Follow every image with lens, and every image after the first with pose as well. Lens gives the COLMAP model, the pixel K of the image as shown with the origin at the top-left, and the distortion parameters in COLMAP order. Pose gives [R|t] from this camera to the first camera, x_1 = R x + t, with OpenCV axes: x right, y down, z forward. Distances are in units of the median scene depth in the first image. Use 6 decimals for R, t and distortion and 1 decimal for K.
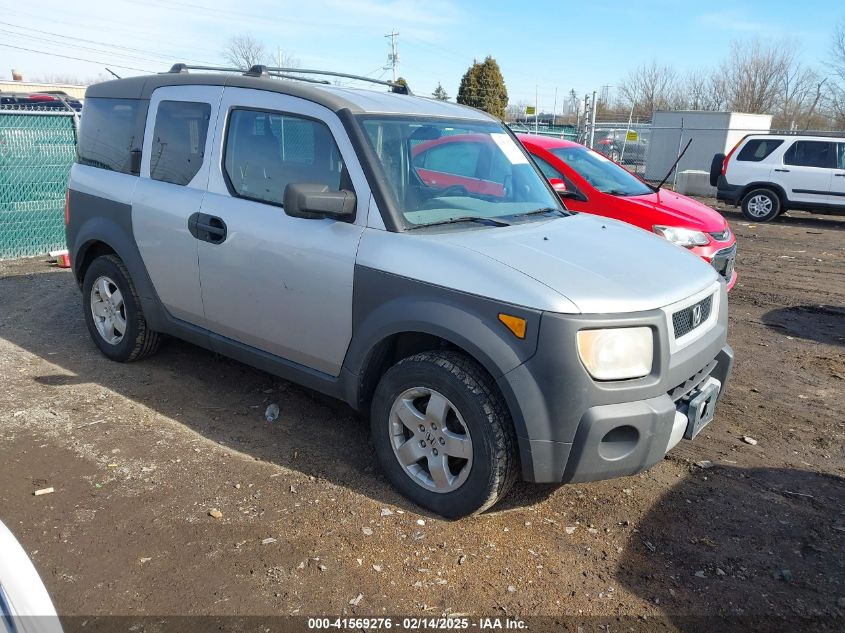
lens RADIAL K [[649.3, 0, 422.5], [0, 649.3, 316.5], [0, 0, 1]] dist [0.077804, -0.102942]
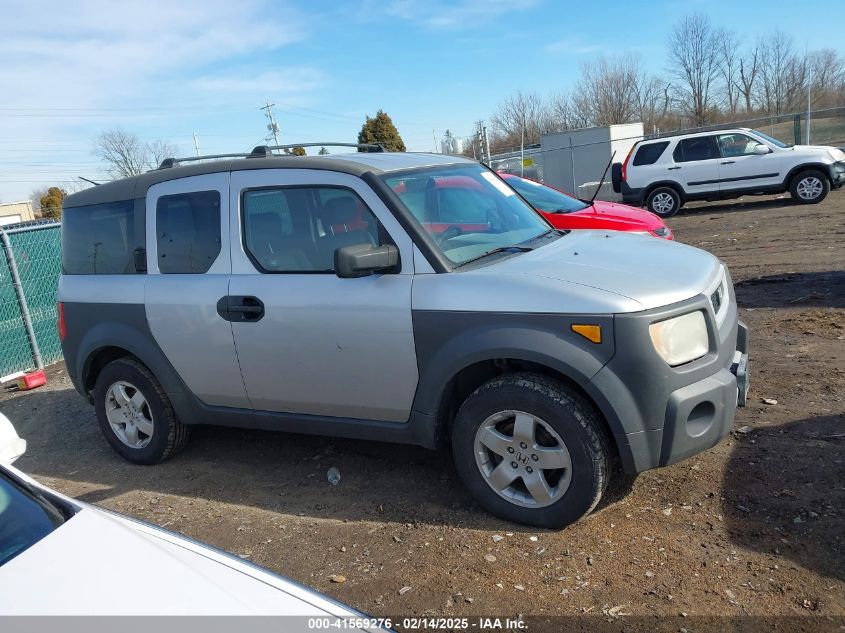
lens RADIAL K [[649.3, 0, 422.5], [0, 649.3, 316.5], [0, 0, 1]] dist [0.077804, -0.102942]
pose [[0.971595, -0.197593, 0.130229, -0.199394], [0.206850, 0.976423, -0.061741, -0.002455], [-0.114959, 0.086925, 0.989560, -0.035511]]
